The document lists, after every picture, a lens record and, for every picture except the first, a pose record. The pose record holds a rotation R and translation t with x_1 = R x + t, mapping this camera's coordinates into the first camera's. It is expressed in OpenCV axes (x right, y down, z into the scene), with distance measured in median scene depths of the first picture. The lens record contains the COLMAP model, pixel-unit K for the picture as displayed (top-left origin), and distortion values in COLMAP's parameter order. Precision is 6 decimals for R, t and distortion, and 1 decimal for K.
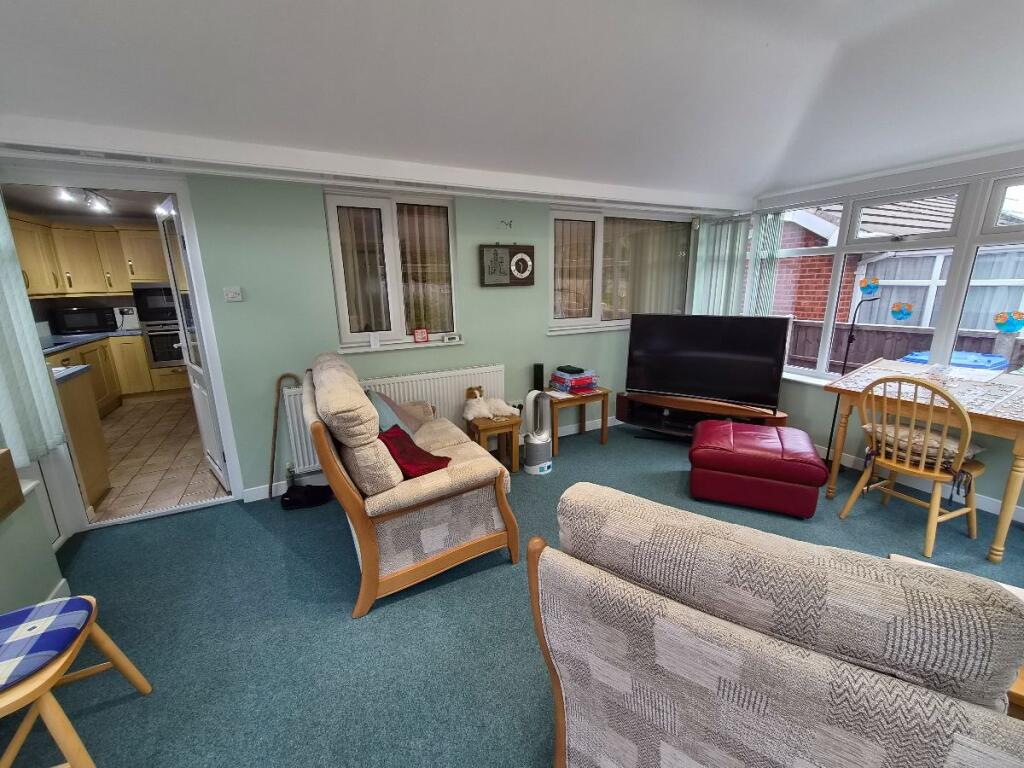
lens RADIAL K [[418.3, 0, 512.8], [0, 418.3, 379.0], [0, 0, 1]] dist [0.000238, -0.000072]
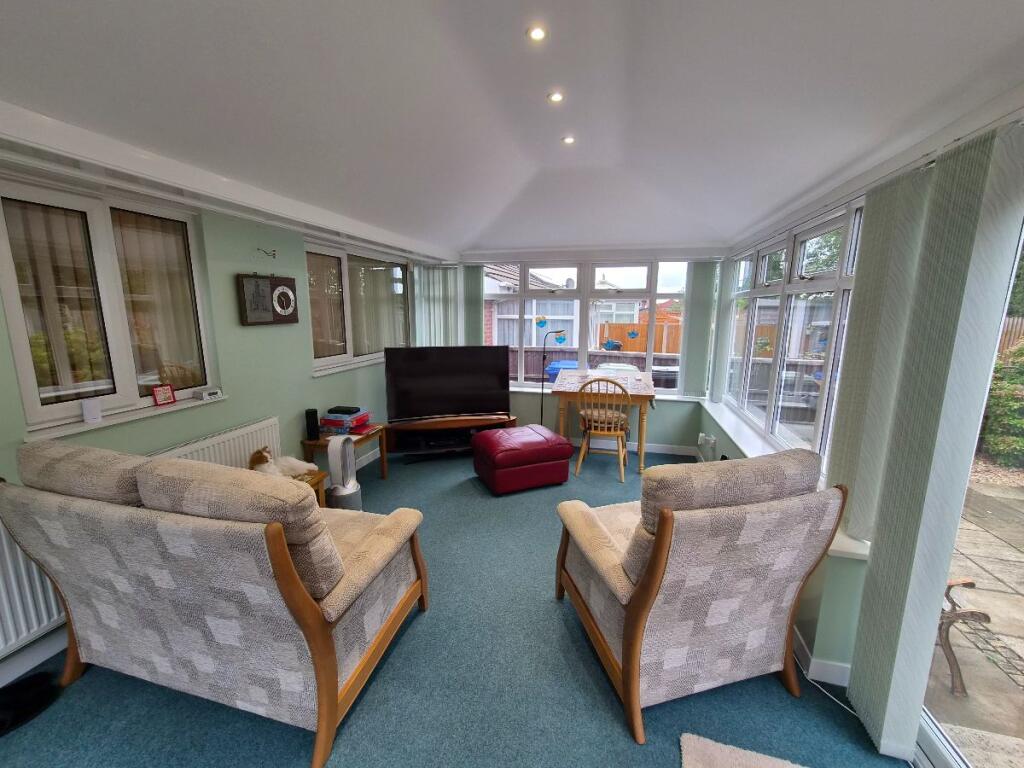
lens RADIAL K [[418.3, 0, 508.6], [0, 418.3, 386.6], [0, 0, 1]] dist [0.000238, -0.000072]
pose [[0.673129, -0.119138, 0.729866, -0.332688], [0.156165, 0.987582, 0.017181, -0.037421], [-0.722849, 0.102414, 0.683375, 0.088696]]
